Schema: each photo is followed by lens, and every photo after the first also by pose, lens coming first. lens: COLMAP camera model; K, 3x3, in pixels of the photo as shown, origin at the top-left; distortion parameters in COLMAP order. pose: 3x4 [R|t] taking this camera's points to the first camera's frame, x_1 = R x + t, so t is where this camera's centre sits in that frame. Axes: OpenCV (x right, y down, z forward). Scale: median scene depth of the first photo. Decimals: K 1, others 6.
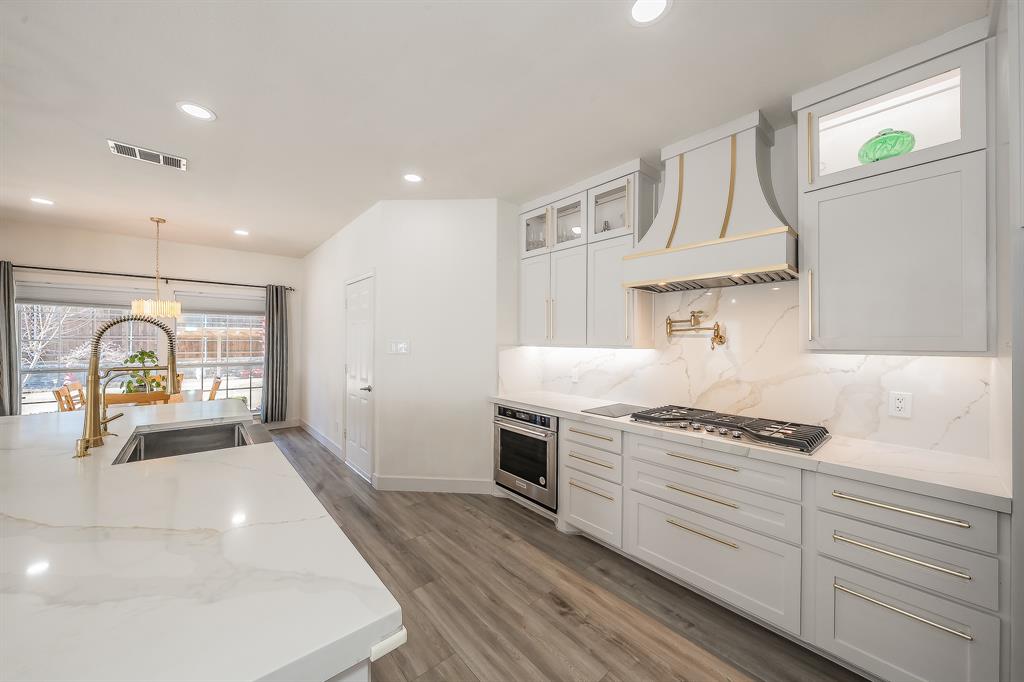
lens RADIAL K [[370.8, 0, 510.6], [0, 370.8, 338.8], [0, 0, 1]] dist [-0.000827, -0.000005]
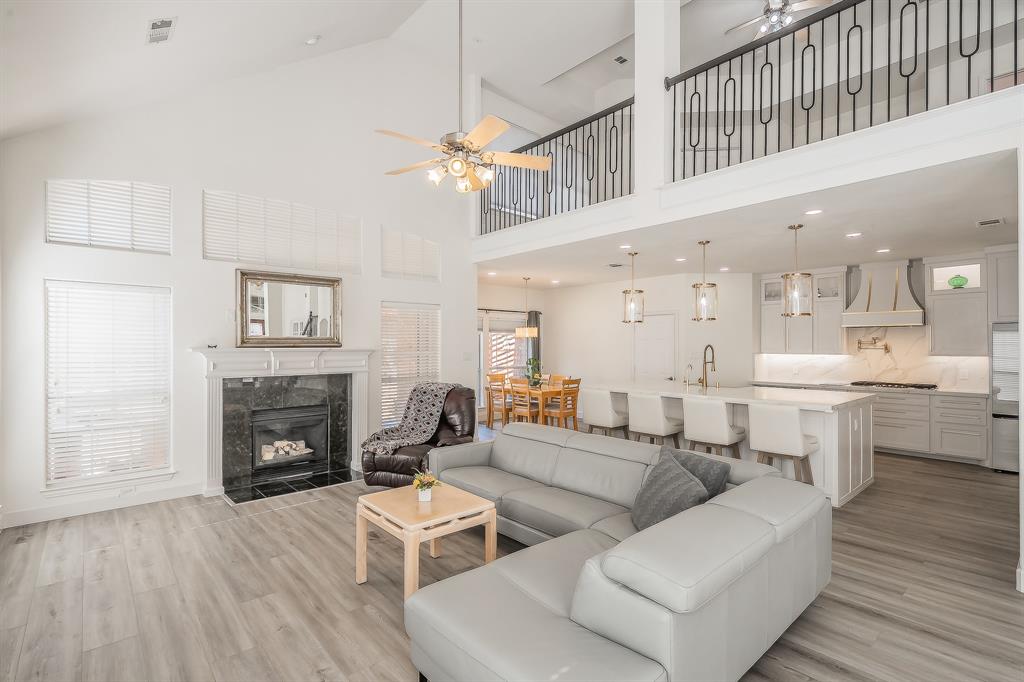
lens RADIAL K [[477.7, 0, 512.0], [0, 477.7, 341.0], [0, 0, 1]] dist [0.002534, 0.000293]
pose [[0.999970, -0.005042, 0.005857, -1.706482], [0.005074, 0.999973, -0.005378, -0.051197], [-0.005830, 0.005408, 0.999968, -1.863467]]
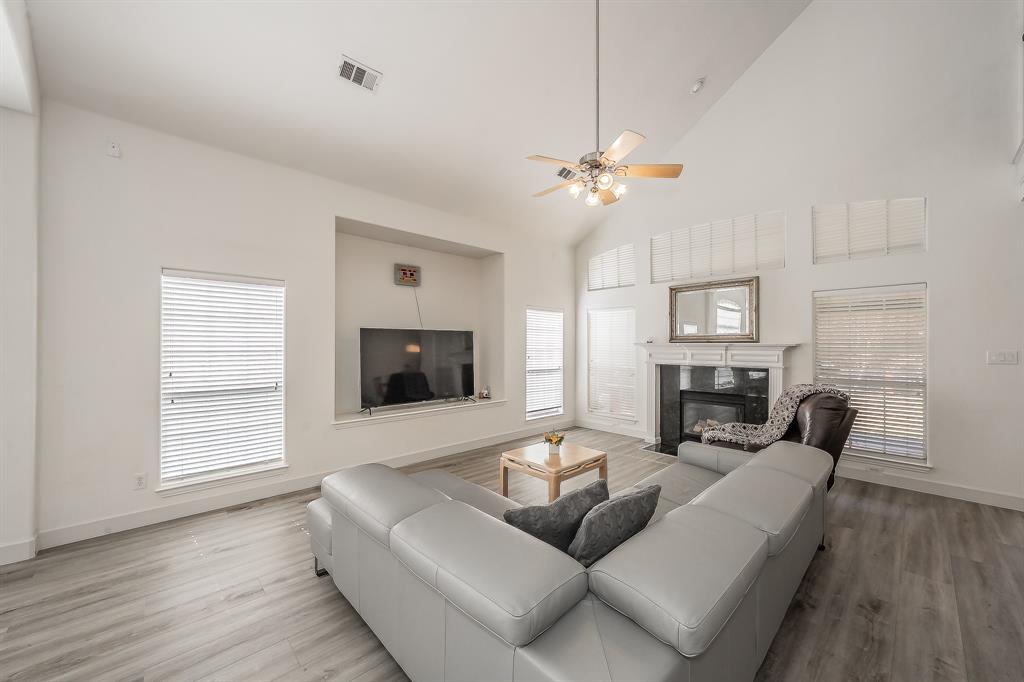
lens RADIAL K [[391.2, 0, 512.0], [0, 391.2, 341.0], [0, 0, 1]] dist [0.000413, -0.000070]
pose [[0.042277, -0.013971, -0.999008, -0.614046], [0.002611, 0.999900, -0.013873, -0.021807], [0.999103, -0.002022, 0.042309, -0.875028]]
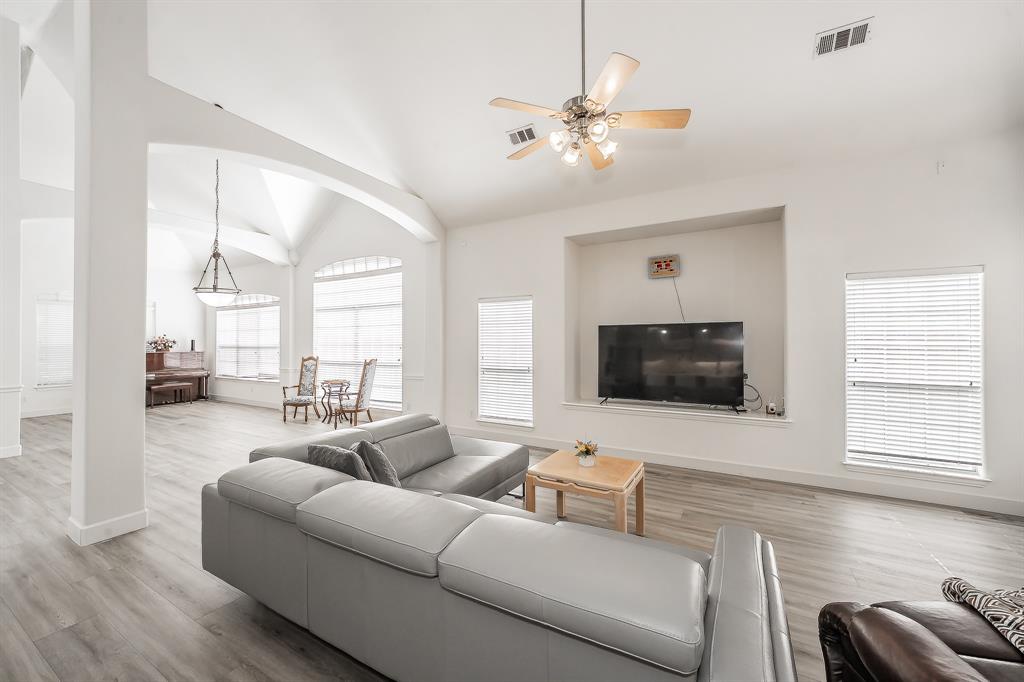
lens RADIAL K [[404.7, 0, 511.5], [0, 404.7, 338.1], [0, 0, 1]] dist [-0.000430, -0.000138]
pose [[-0.947961, -0.003073, -0.318372, -1.342018], [0.000550, 0.999936, -0.011290, -0.019913], [0.318387, -0.010877, -0.947898, 0.349878]]
